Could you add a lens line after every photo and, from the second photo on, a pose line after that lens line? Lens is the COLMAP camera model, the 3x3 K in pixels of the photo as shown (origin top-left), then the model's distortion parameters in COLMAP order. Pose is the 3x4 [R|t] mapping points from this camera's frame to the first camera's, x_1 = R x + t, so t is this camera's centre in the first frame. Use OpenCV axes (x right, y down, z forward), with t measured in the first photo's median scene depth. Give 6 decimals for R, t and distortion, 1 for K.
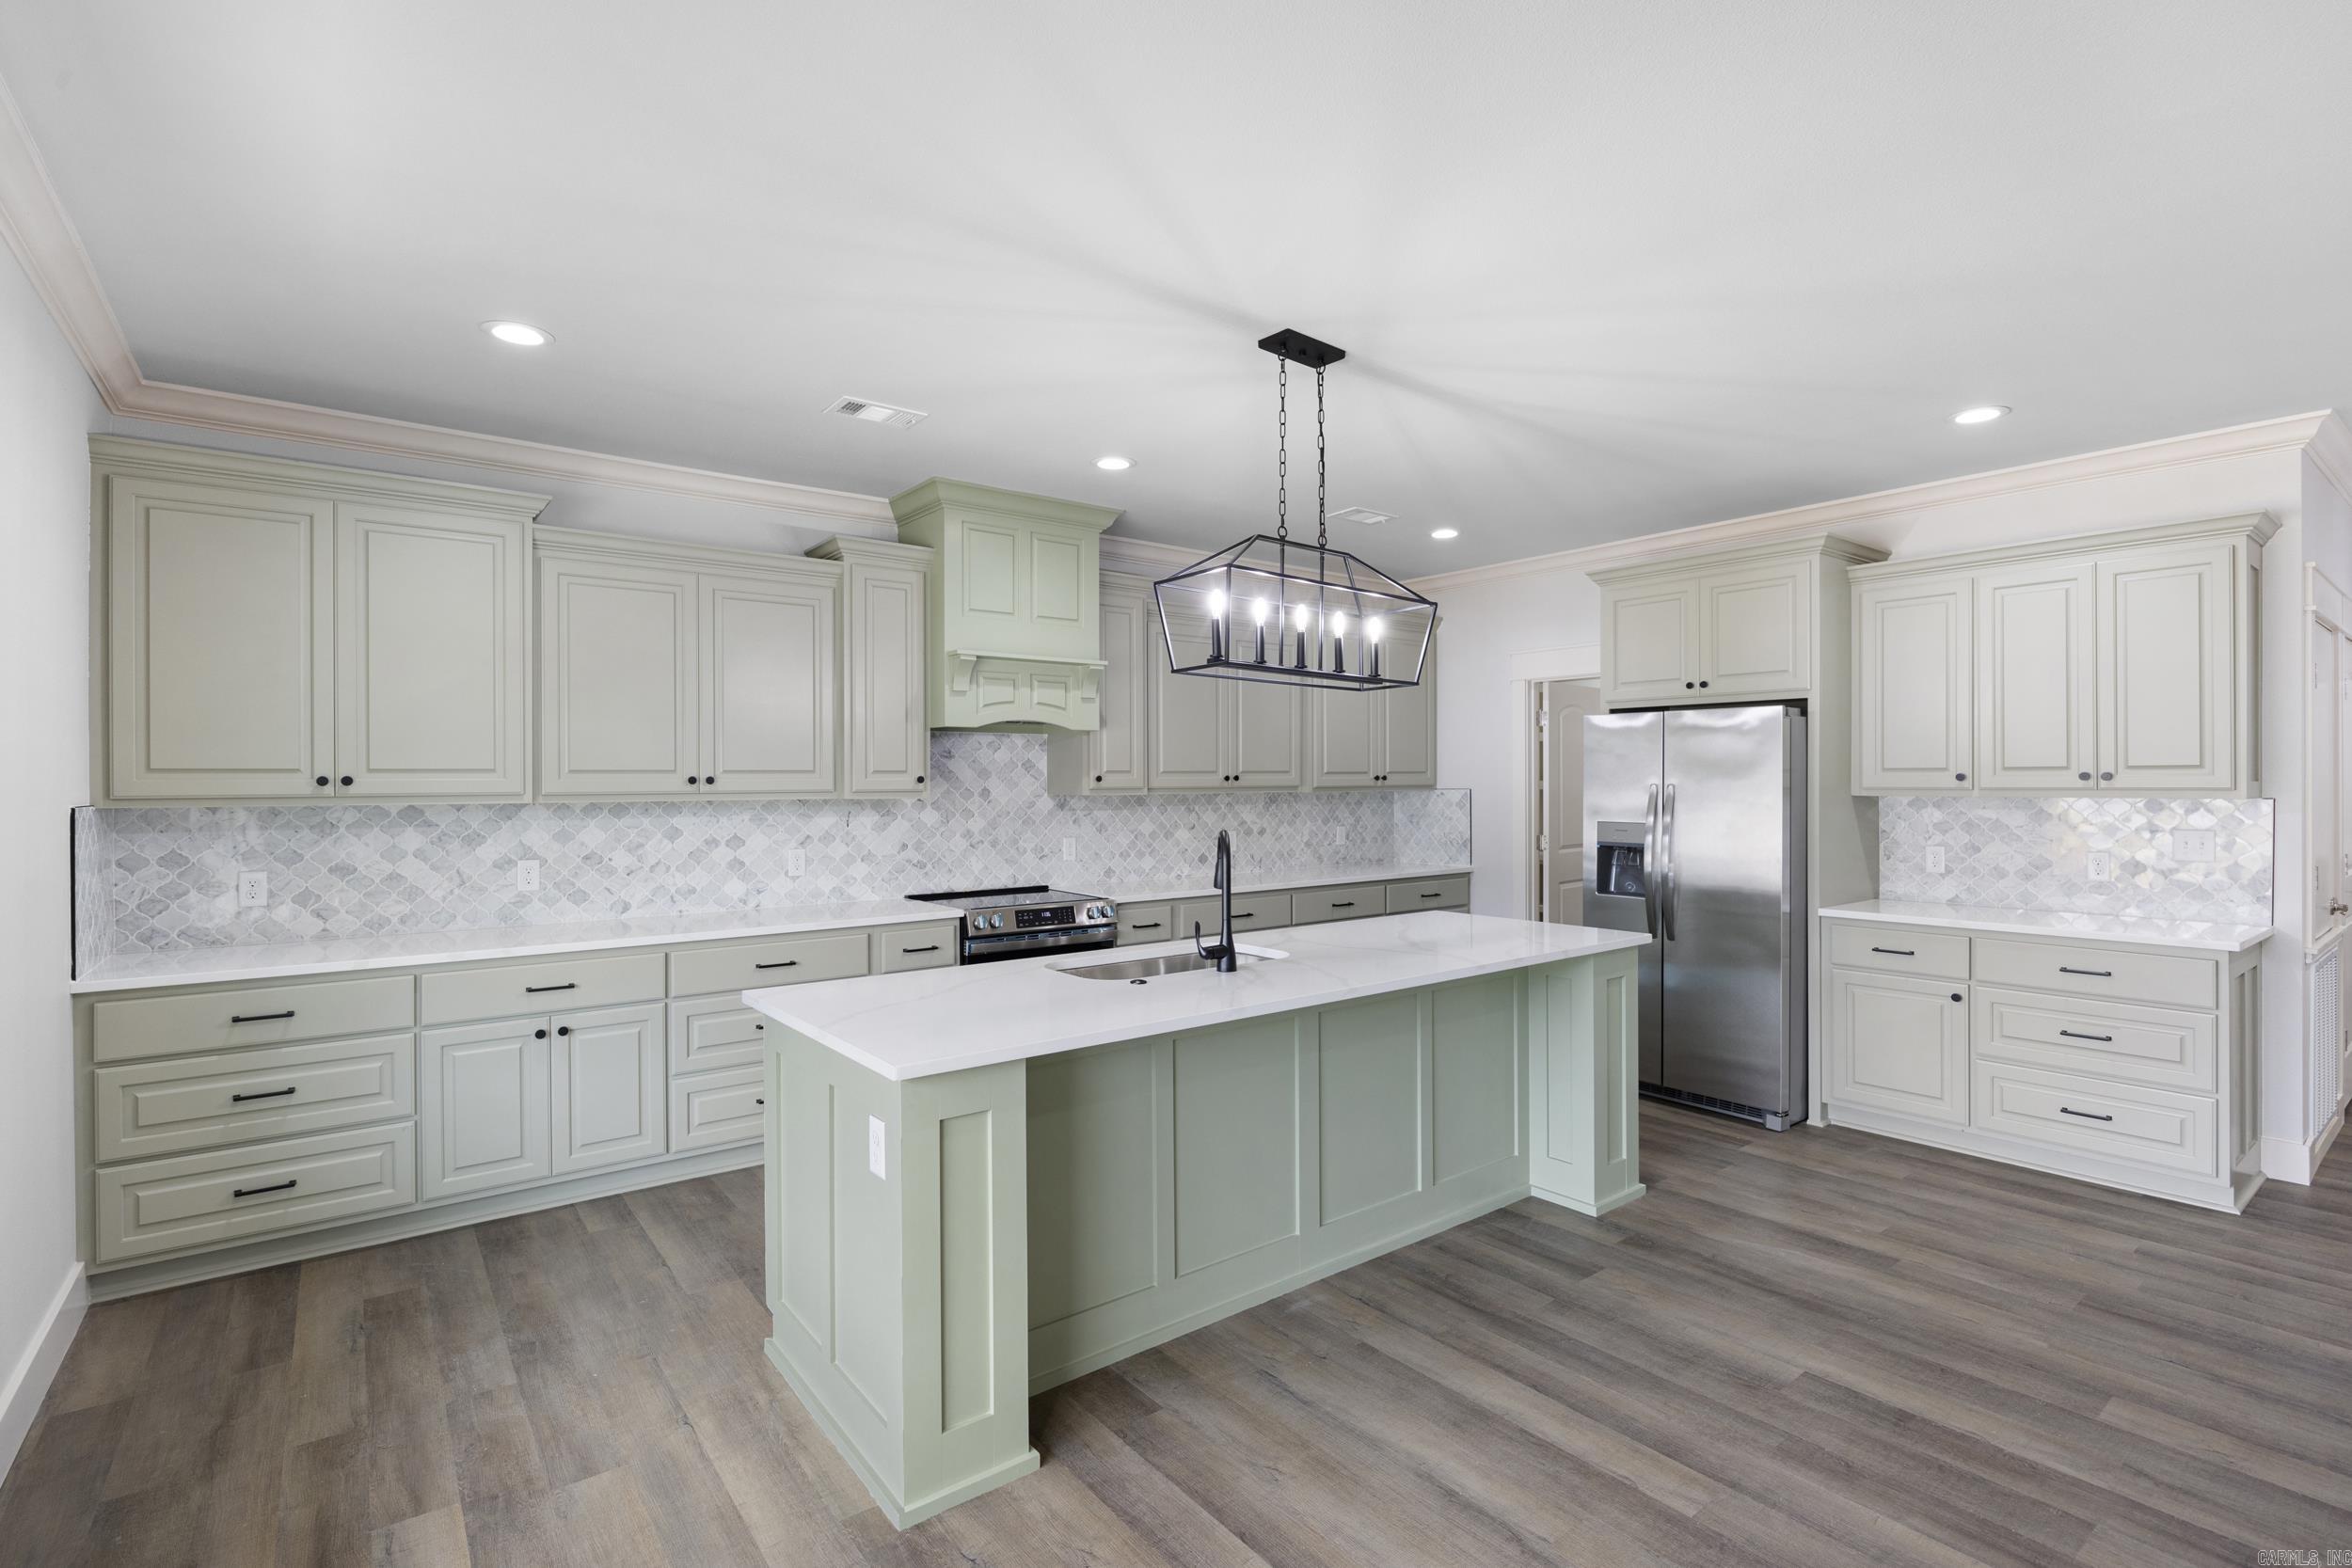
lens RADIAL K [[1086.0, 0, 1188.5], [0, 1086.0, 780.5], [0, 0, 1]] dist [-0.014788, 0.000315]
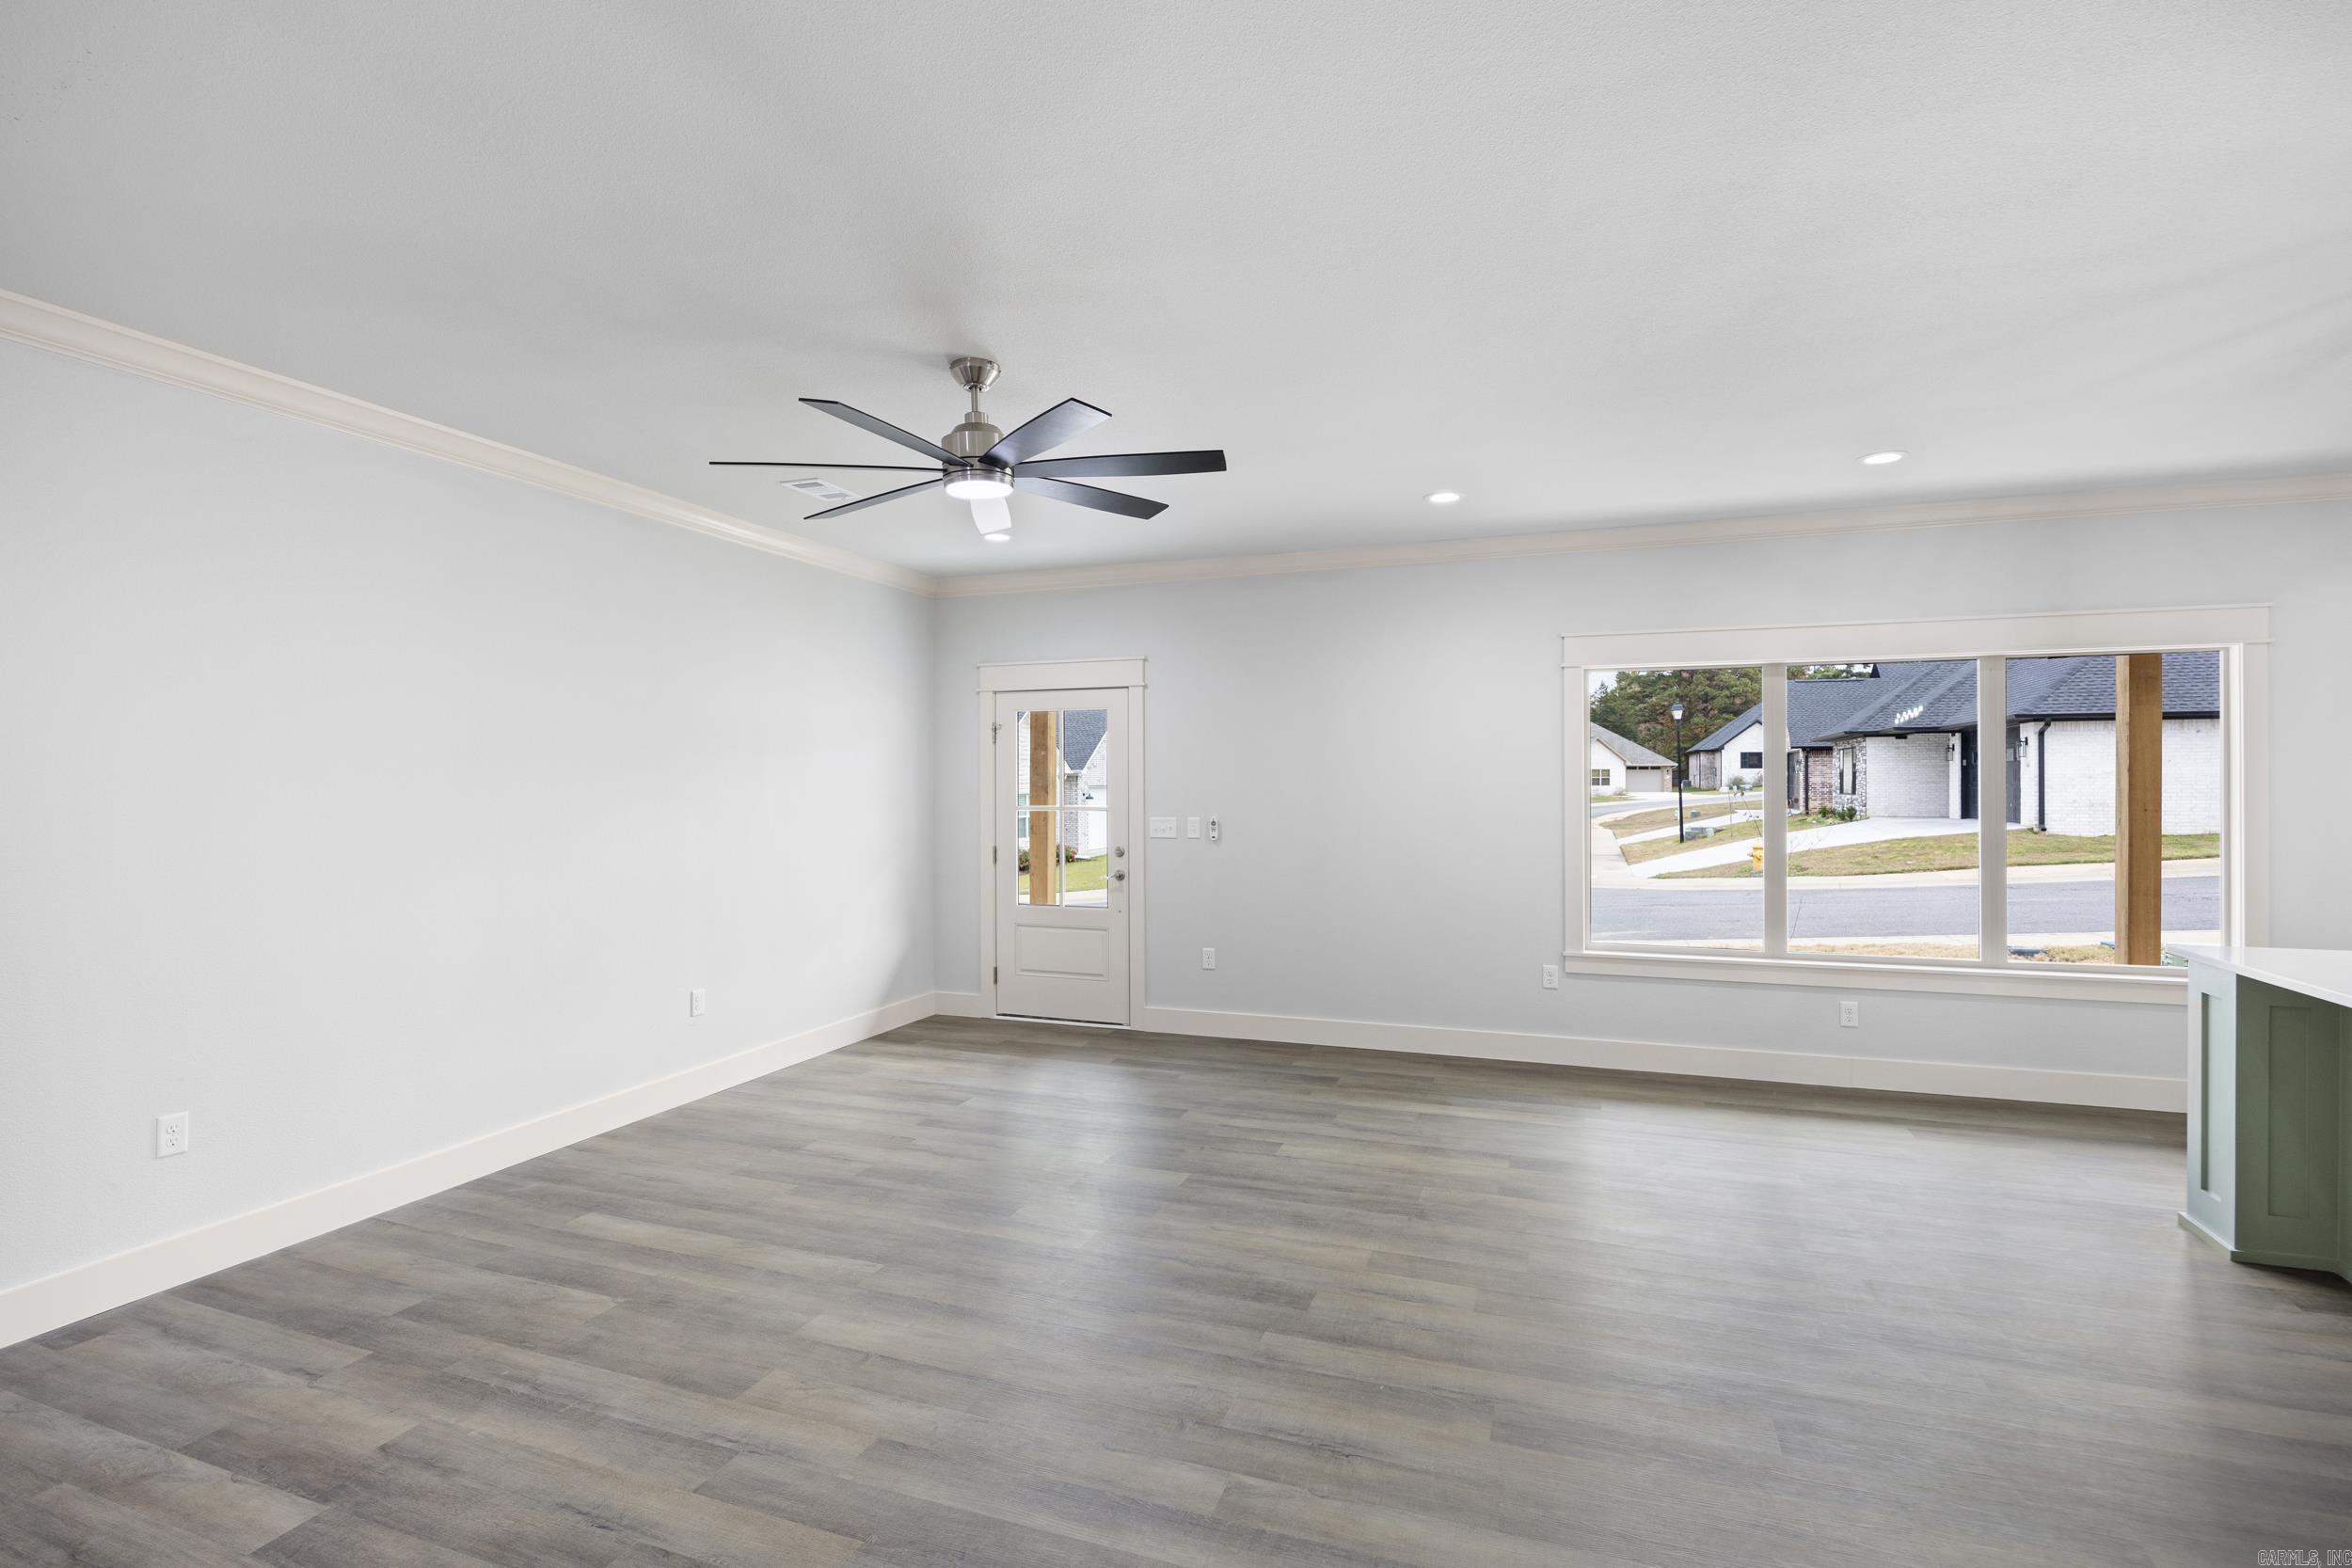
lens RADIAL K [[1083.2, 0, 1176.0], [0, 1083.2, 784.0], [0, 0, 1]] dist [-0.022468, -0.000212]
pose [[-0.853329, 0.007662, -0.521316, 0.985695], [0.006567, 0.999971, 0.003949, -0.002847], [0.521331, -0.000053, -0.853354, 0.813373]]
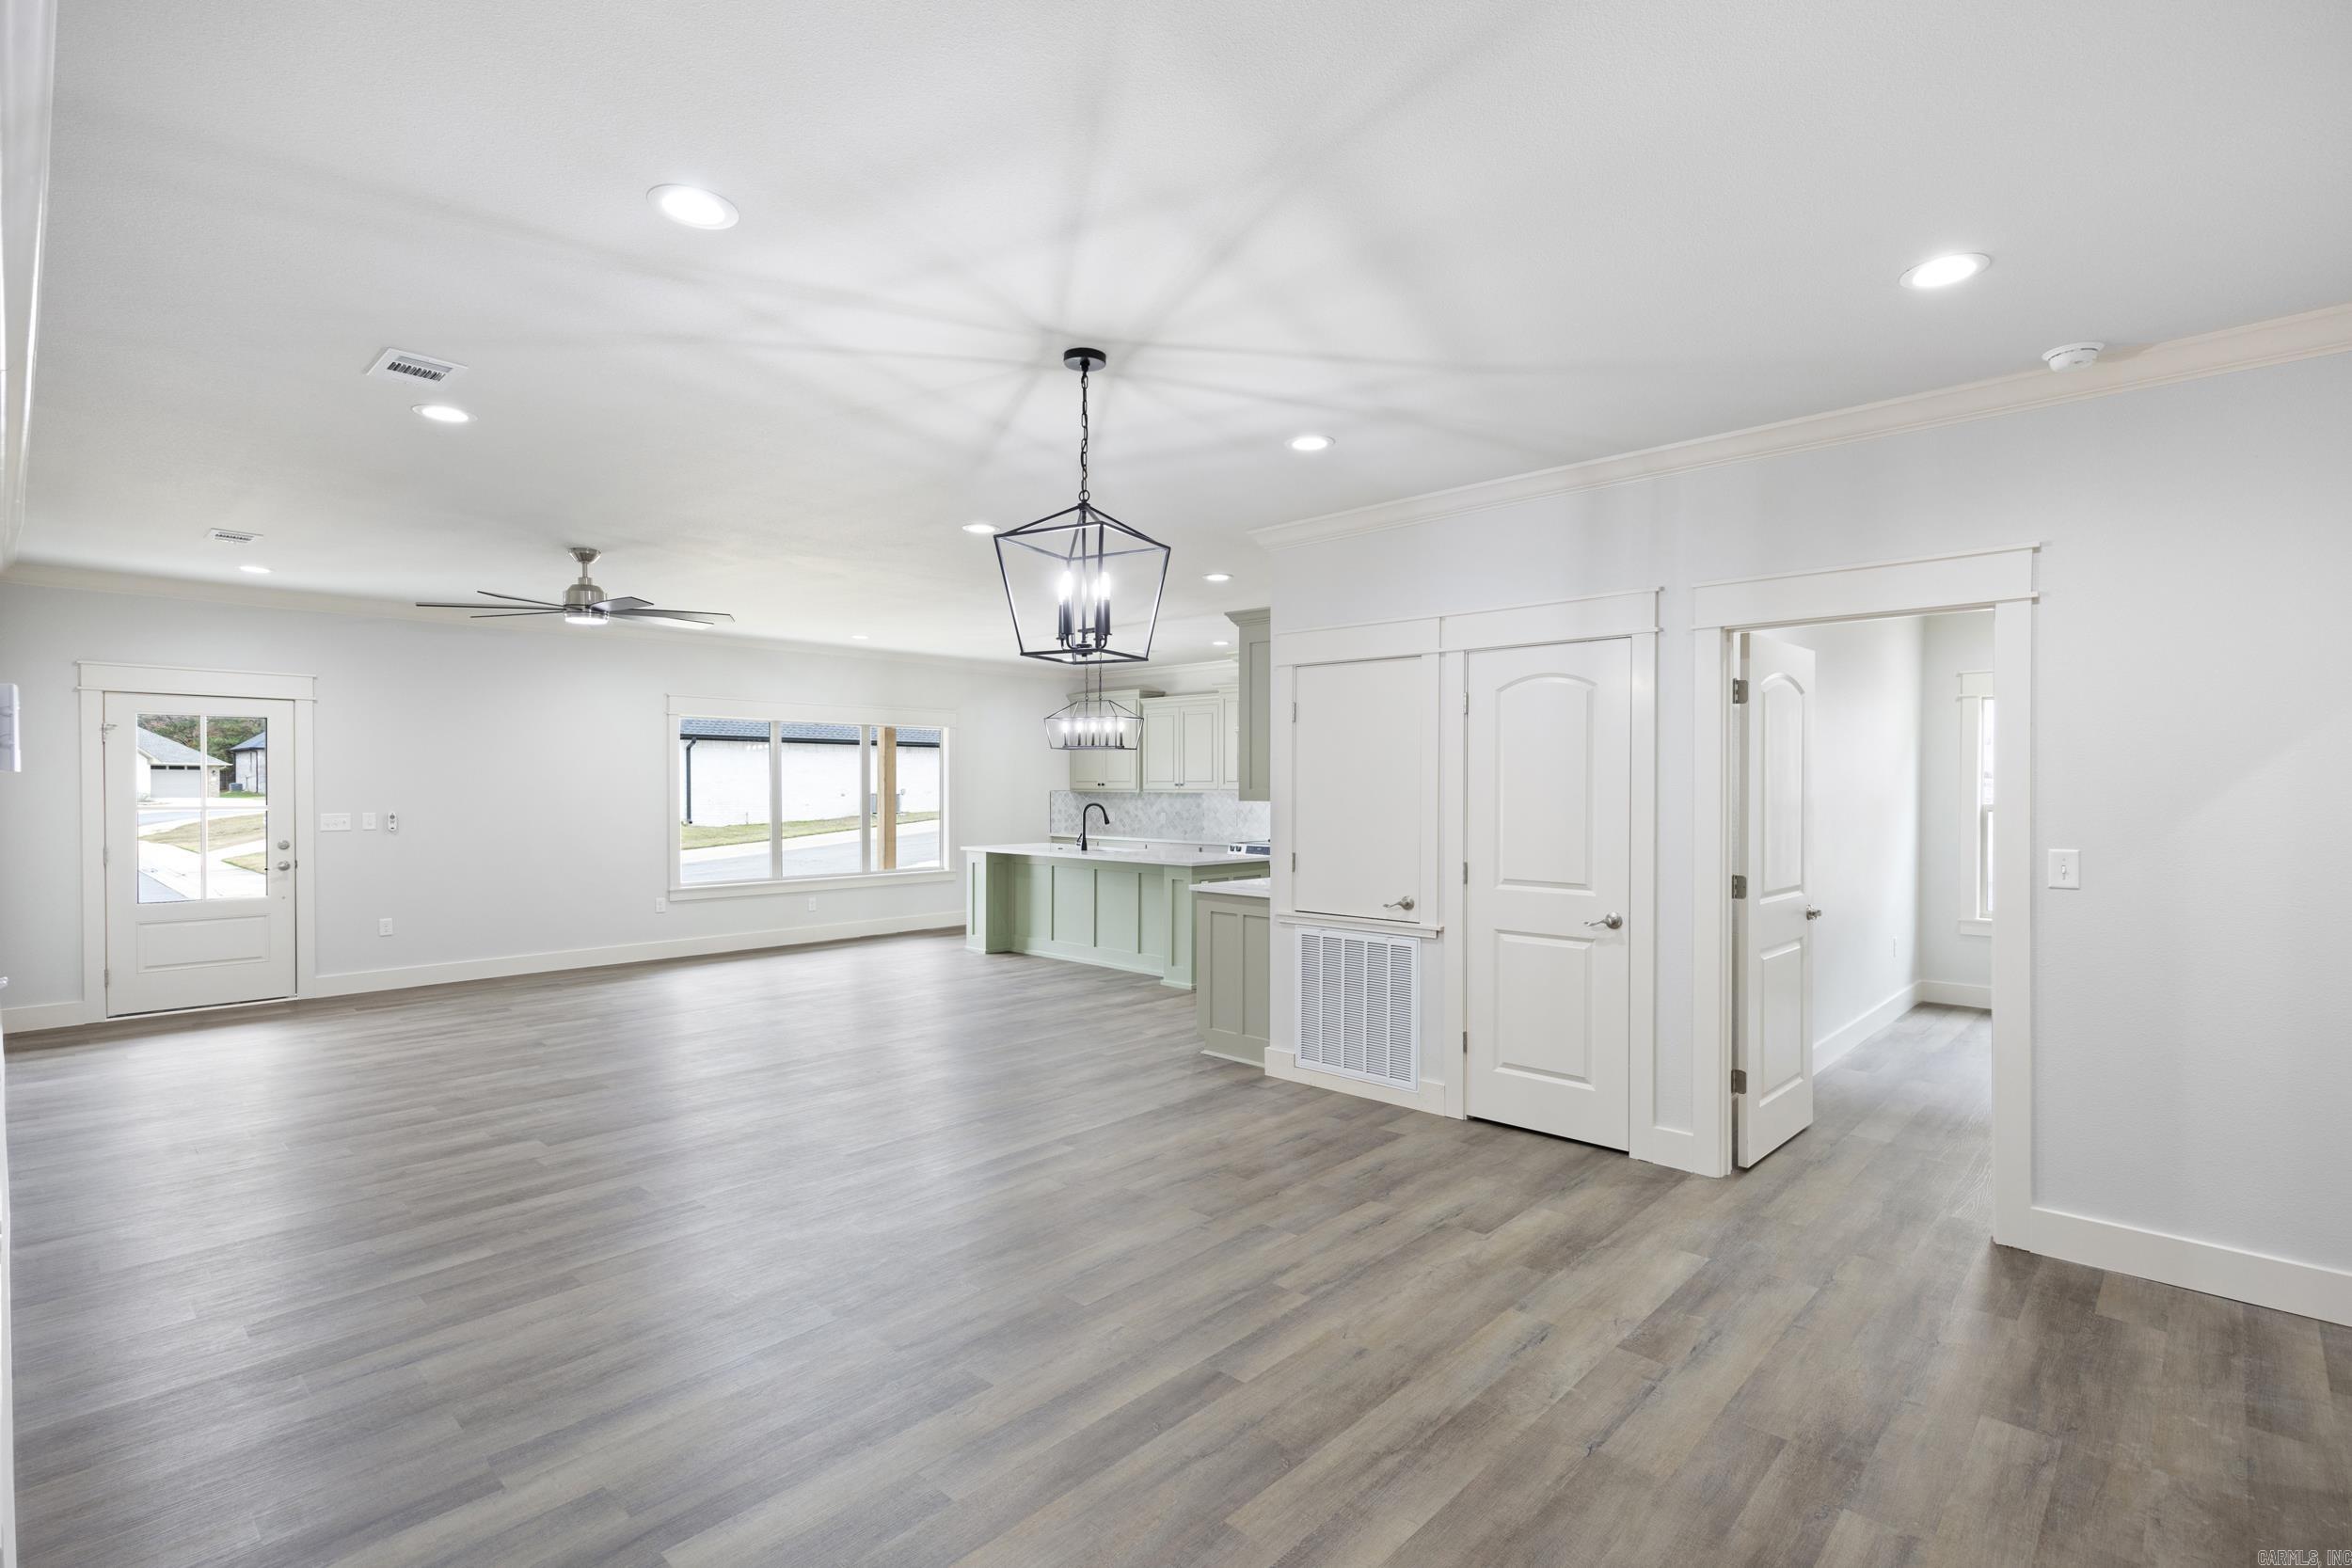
lens RADIAL K [[1109.3, 0, 1220.5], [0, 1109.3, 792.5], [0, 0, 1]] dist [-0.013901, -0.000115]
pose [[0.175935, 0.010930, -0.984341, 2.281864], [-0.002885, 0.999940, 0.010587, -0.009281], [0.984398, 0.000977, 0.175956, 0.632055]]
